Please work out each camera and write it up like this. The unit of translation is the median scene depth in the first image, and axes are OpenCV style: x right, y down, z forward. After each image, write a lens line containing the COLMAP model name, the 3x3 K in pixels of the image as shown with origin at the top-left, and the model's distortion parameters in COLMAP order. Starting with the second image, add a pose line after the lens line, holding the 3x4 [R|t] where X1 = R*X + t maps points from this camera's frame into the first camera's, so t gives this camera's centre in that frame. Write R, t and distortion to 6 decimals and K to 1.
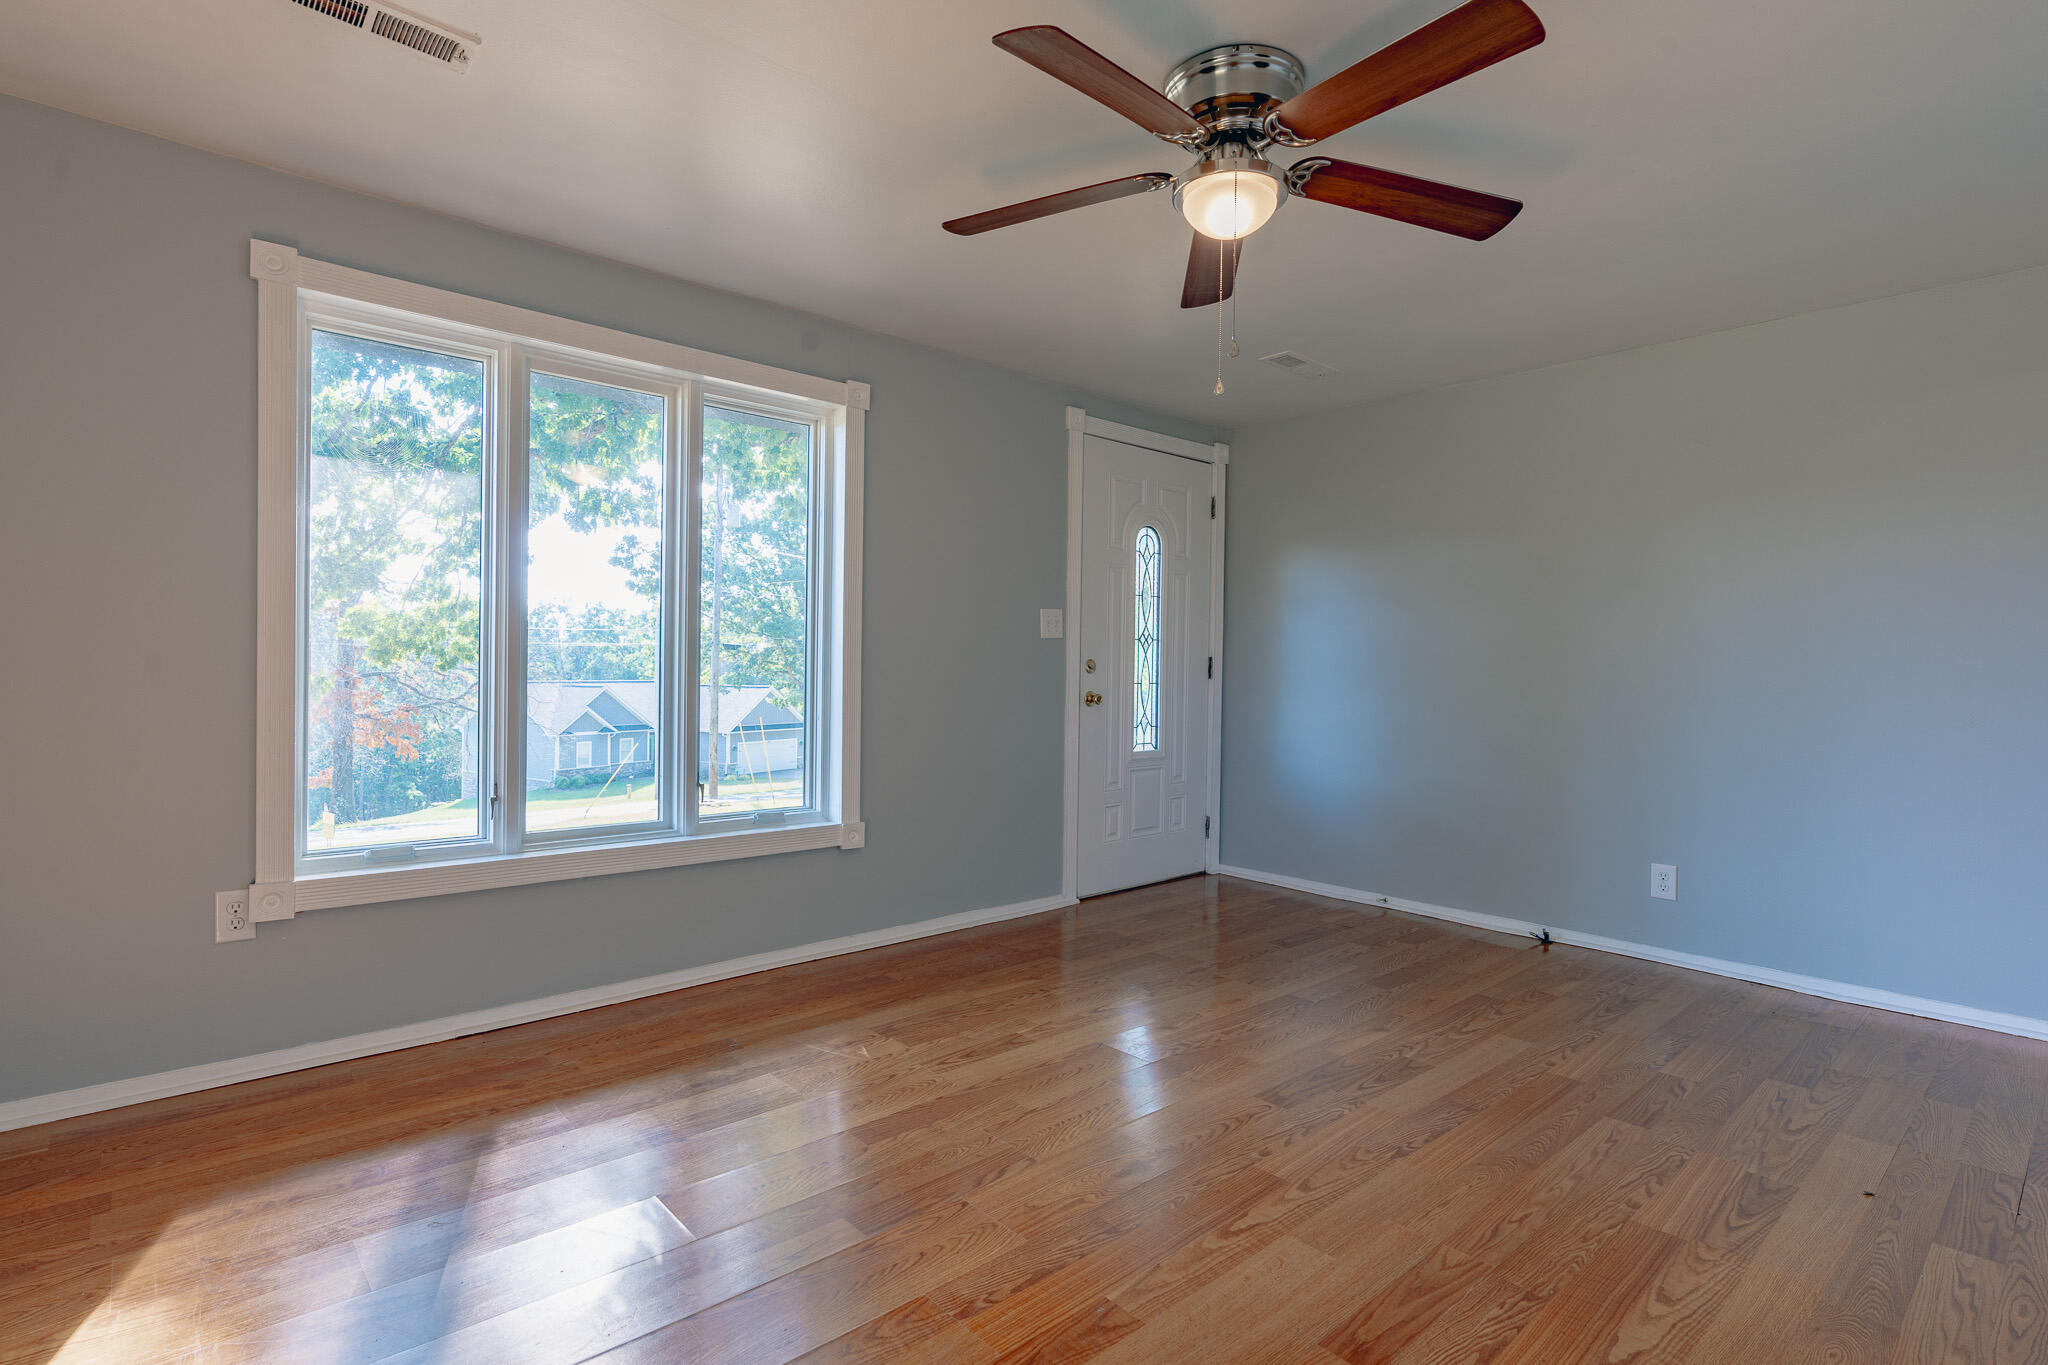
lens RADIAL K [[999.2, 0, 1022.8], [0, 999.2, 677.2], [0, 0, 1]] dist [-0.004778, -0.000565]
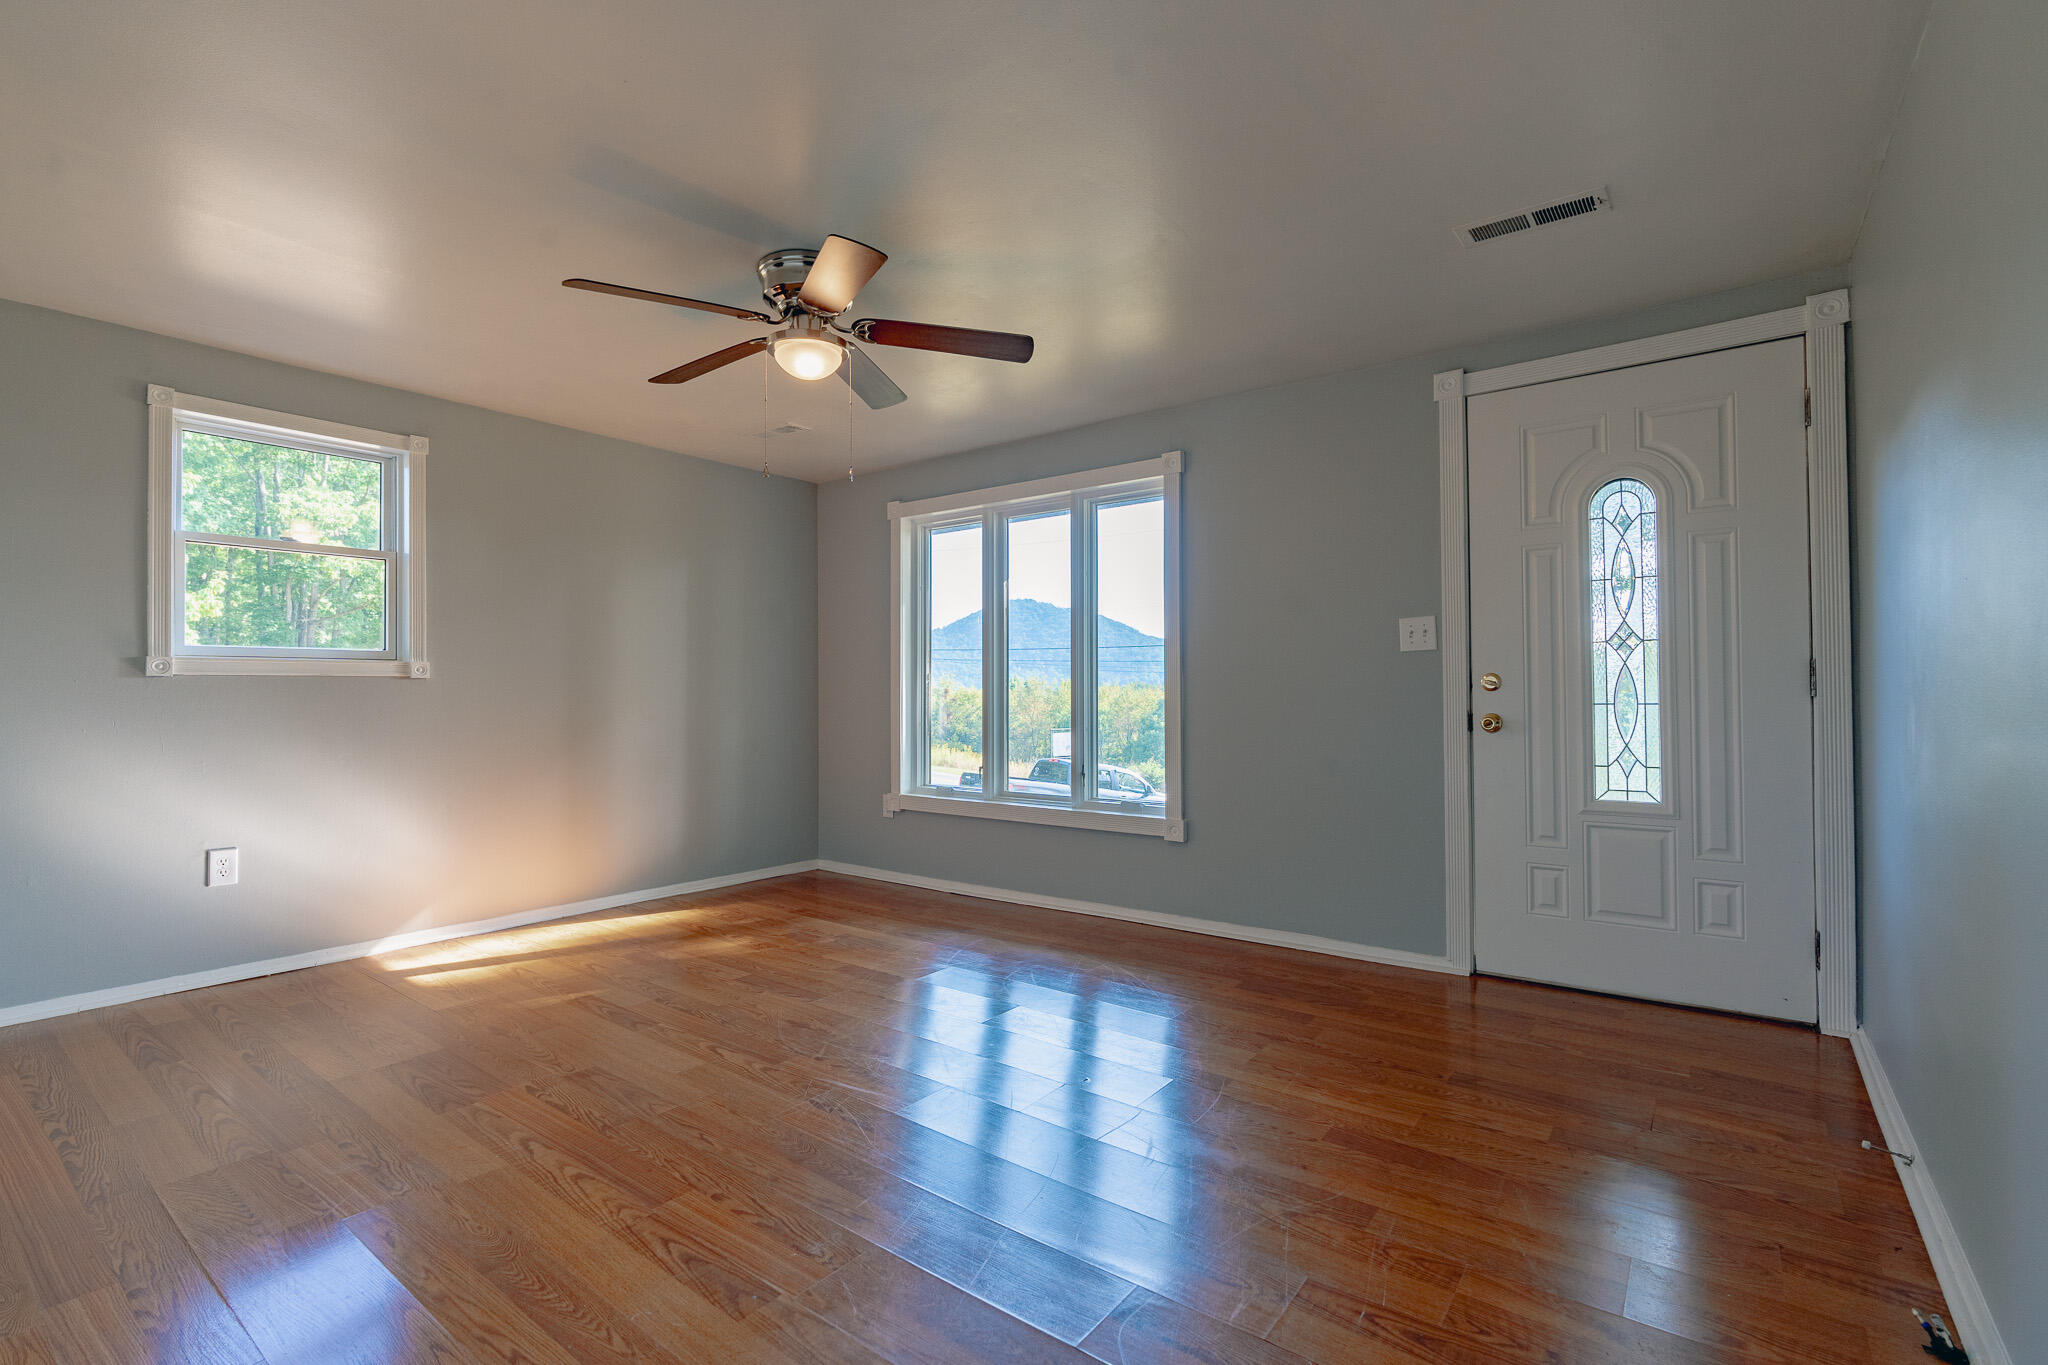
lens RADIAL K [[931.1, 0, 1022.2], [0, 931.1, 685.2], [0, 0, 1]] dist [-0.009195, 0.002819]
pose [[0.182174, -0.019332, -0.983076, 0.886607], [0.000748, 0.999809, -0.019522, 0.006727], [0.983266, 0.002821, 0.182154, 0.614060]]
